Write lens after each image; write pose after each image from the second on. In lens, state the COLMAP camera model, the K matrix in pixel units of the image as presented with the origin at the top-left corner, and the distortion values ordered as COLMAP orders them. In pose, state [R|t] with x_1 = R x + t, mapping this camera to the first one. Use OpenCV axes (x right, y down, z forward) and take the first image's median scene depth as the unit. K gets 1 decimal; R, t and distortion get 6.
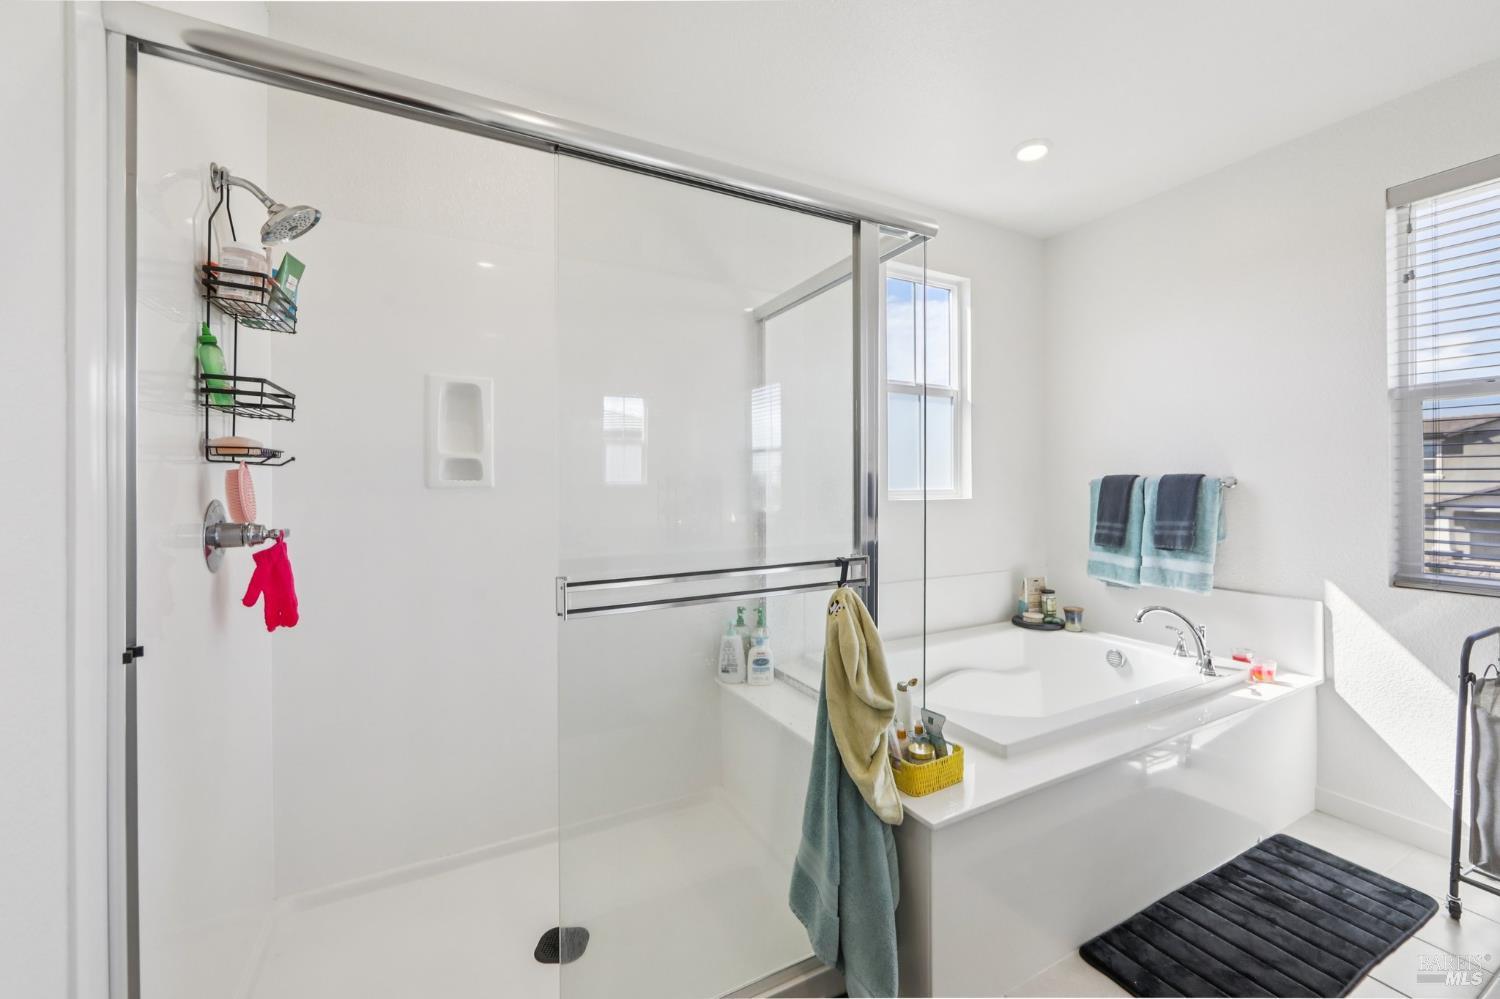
lens RADIAL K [[603.6, 0, 763.2], [0, 603.6, 486.0], [0, 0, 1]] dist [-0.002113, 0.000136]
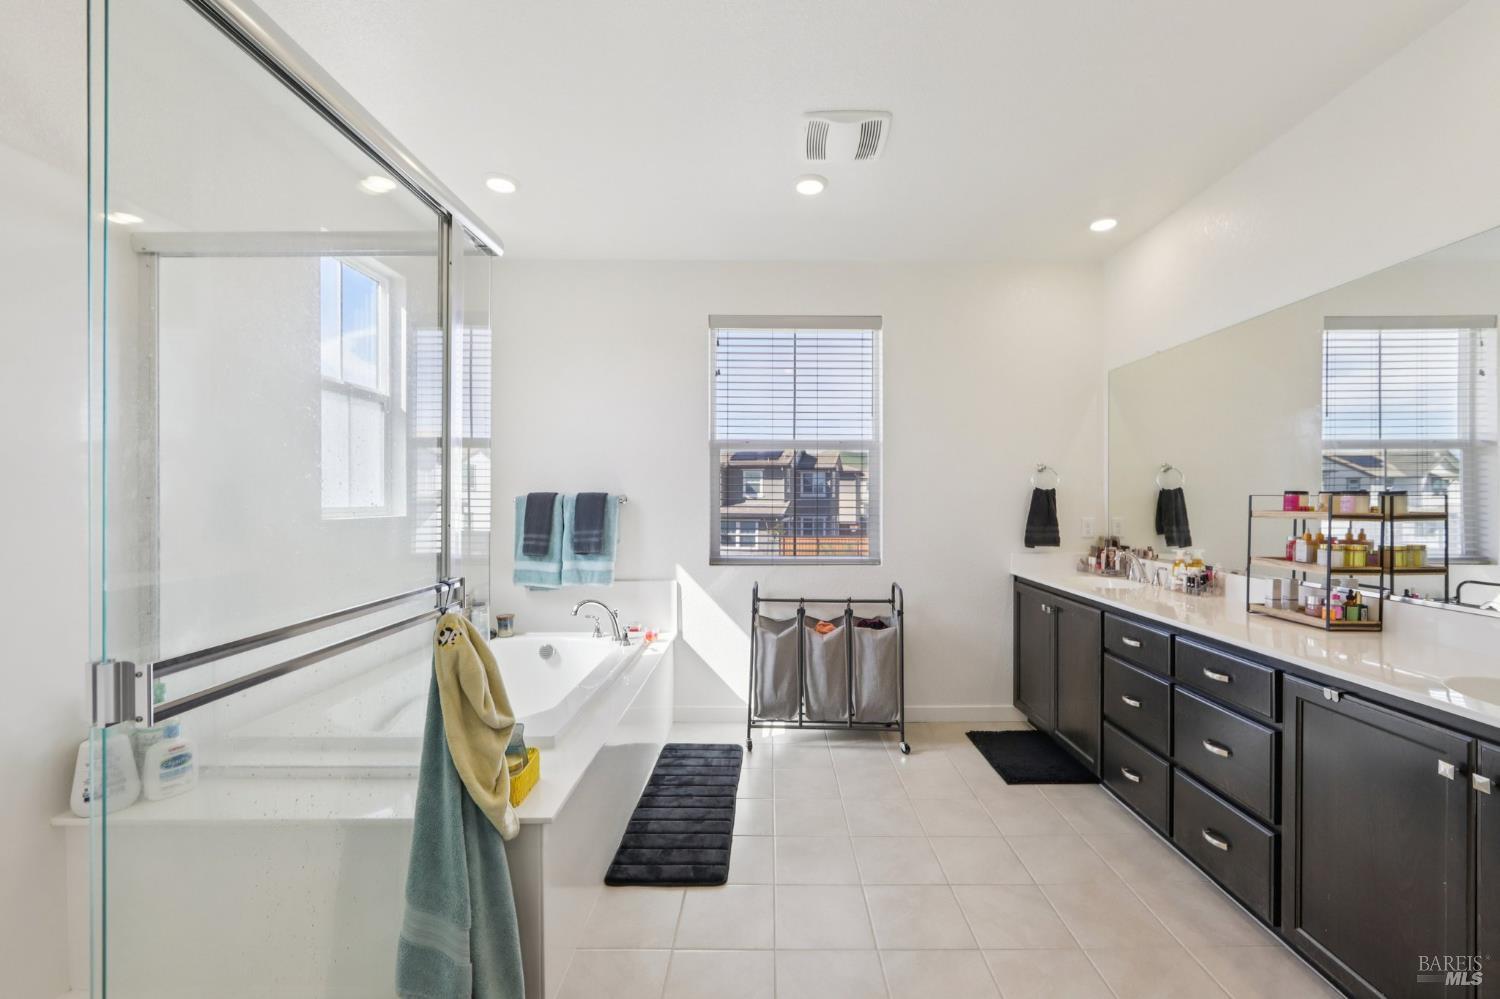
lens RADIAL K [[608.4, 0, 774.1], [0, 608.4, 505.5], [0, 0, 1]] dist [-0.001409, -0.000045]
pose [[0.474397, -0.004855, 0.880298, -0.293711], [-0.000224, 0.999984, 0.005636, -0.000311], [-0.880311, -0.002871, 0.474388, 0.086009]]
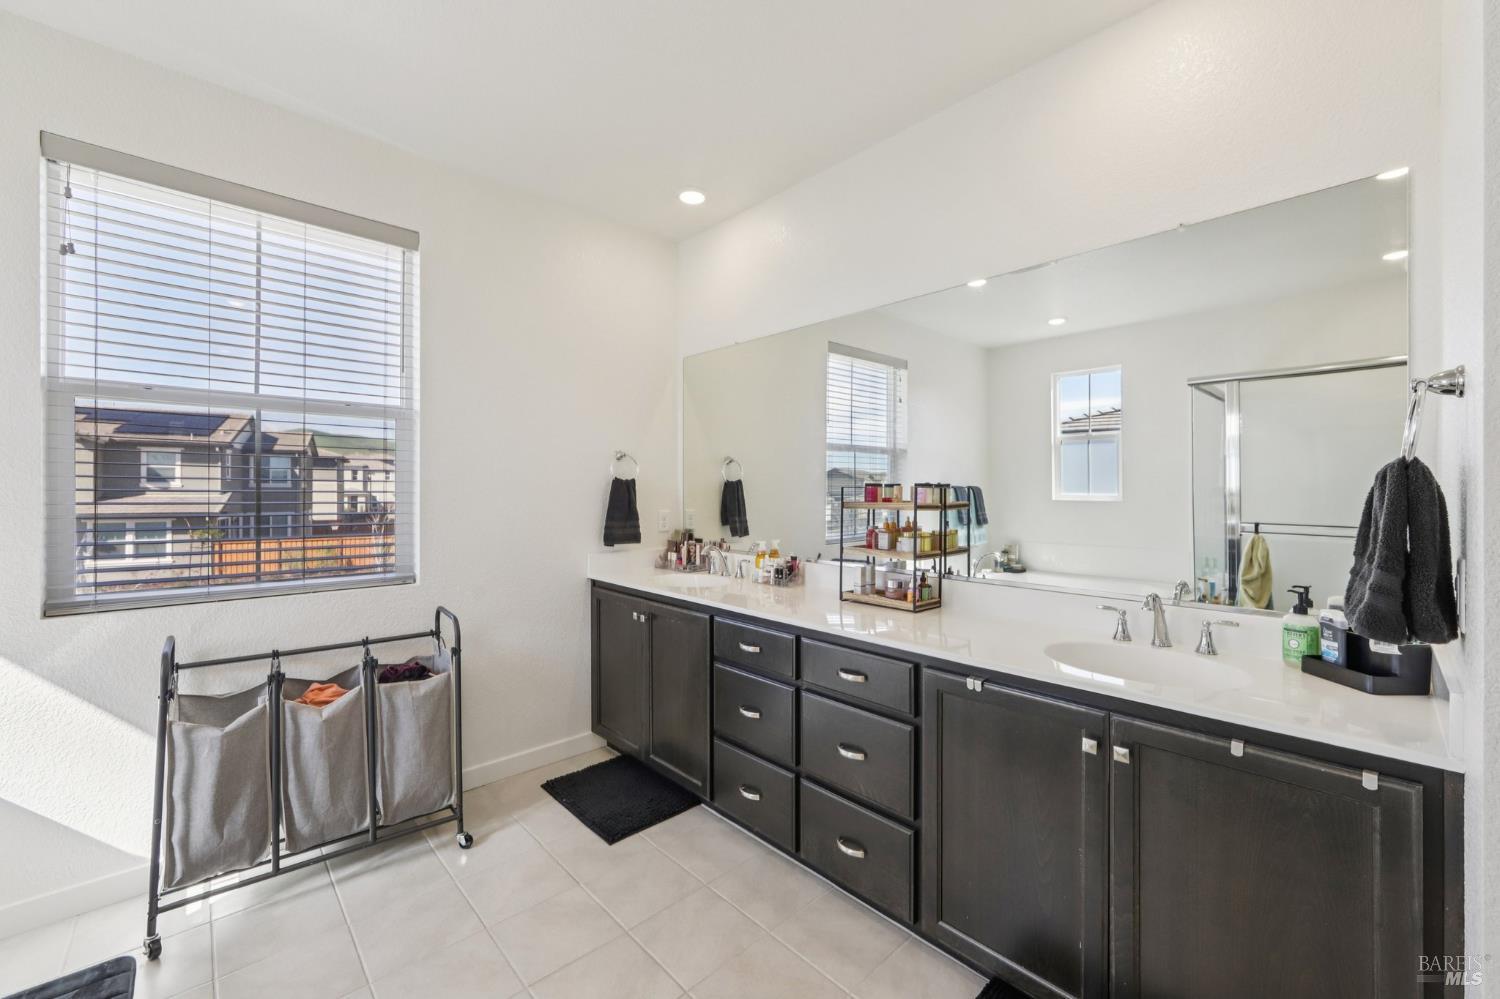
lens RADIAL K [[600.2, 0, 764.0], [0, 600.2, 491.5], [0, 0, 1]] dist [-0.007885, 0.002679]
pose [[-0.258635, 0.003076, 0.965970, 0.006095], [0.001803, 0.999995, -0.002701, -0.001732], [-0.965973, 0.001043, -0.258639, 0.263093]]
